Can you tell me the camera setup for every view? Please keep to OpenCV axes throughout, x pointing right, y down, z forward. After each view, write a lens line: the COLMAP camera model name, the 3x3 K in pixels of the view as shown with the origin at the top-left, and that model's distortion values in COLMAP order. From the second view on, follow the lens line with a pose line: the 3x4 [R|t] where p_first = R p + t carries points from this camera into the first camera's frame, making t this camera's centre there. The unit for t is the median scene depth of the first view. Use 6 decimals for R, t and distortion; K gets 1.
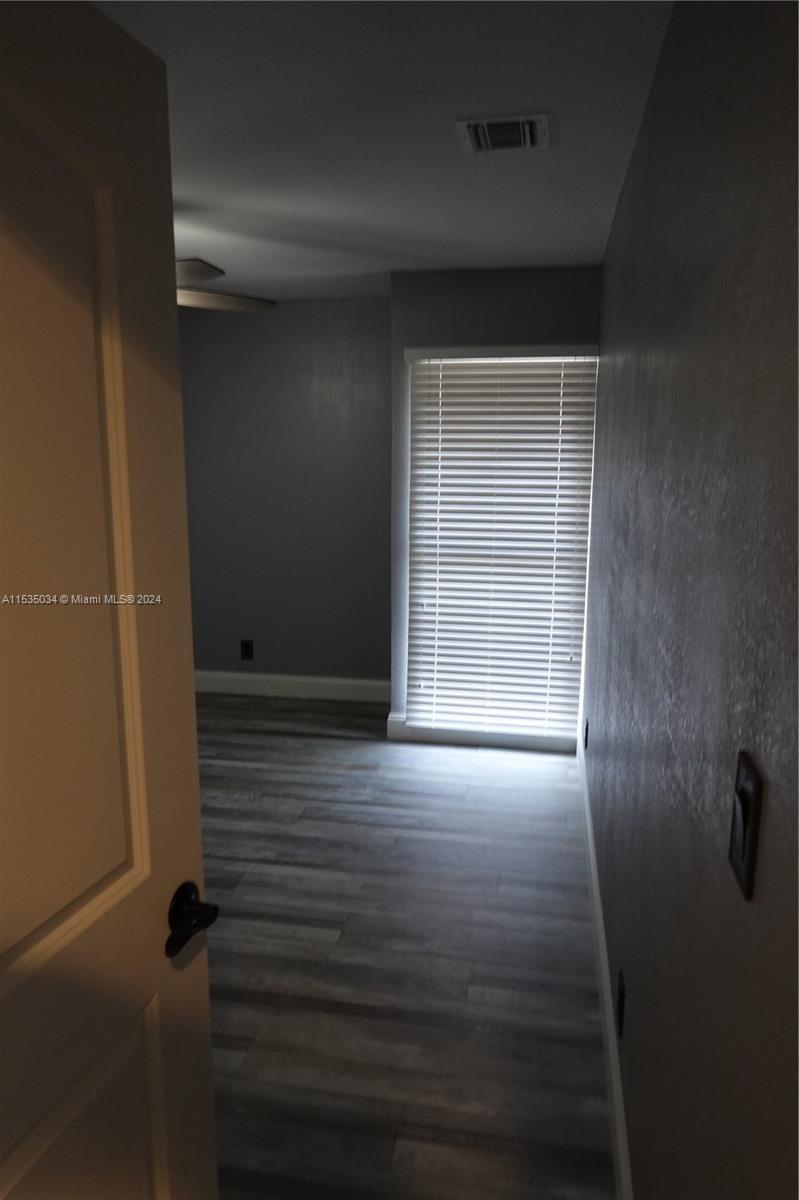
lens RADIAL K [[761.8, 0, 399.5], [0, 761.8, 600.0], [0, 0, 1]] dist [-0.000559, 0.000679]
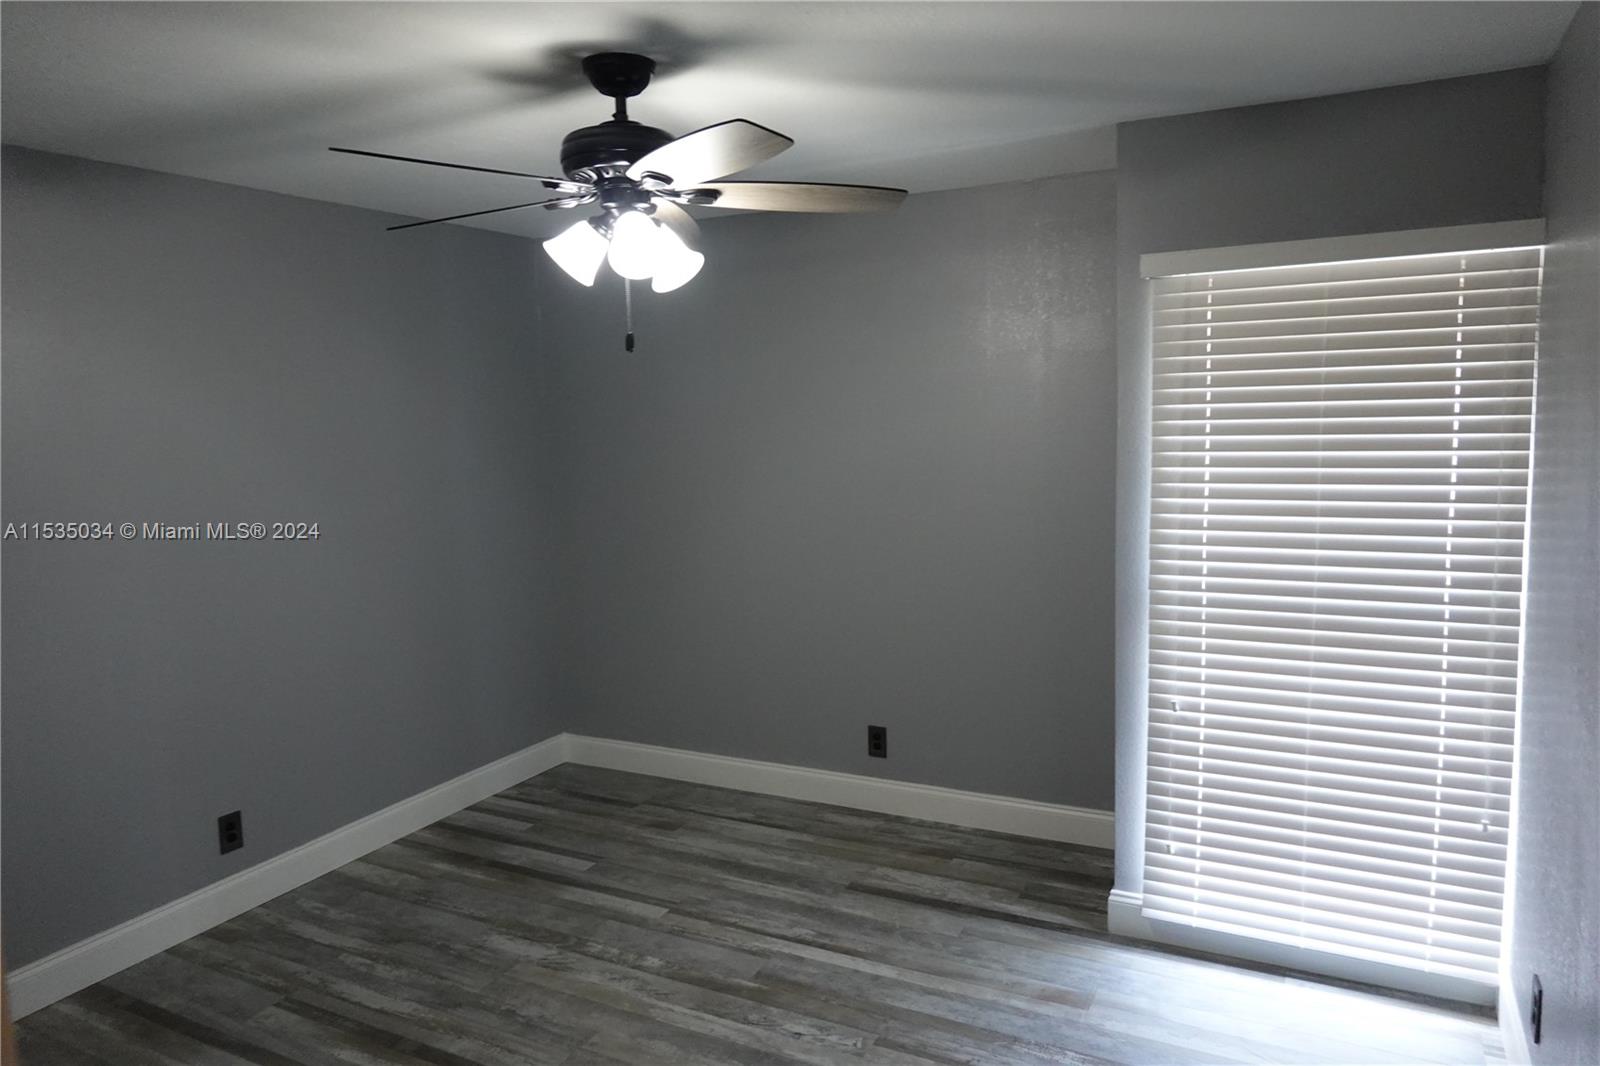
lens RADIAL K [[1068.8, 0, 800.0], [0, 1068.8, 533.0], [0, 0, 1]] dist [-0.000065, 0.004029]
pose [[0.954280, 0.002444, -0.298904, 0.002363], [-0.021967, 0.997836, -0.061974, -0.065433], [0.298106, 0.065706, 0.952269, 0.171506]]
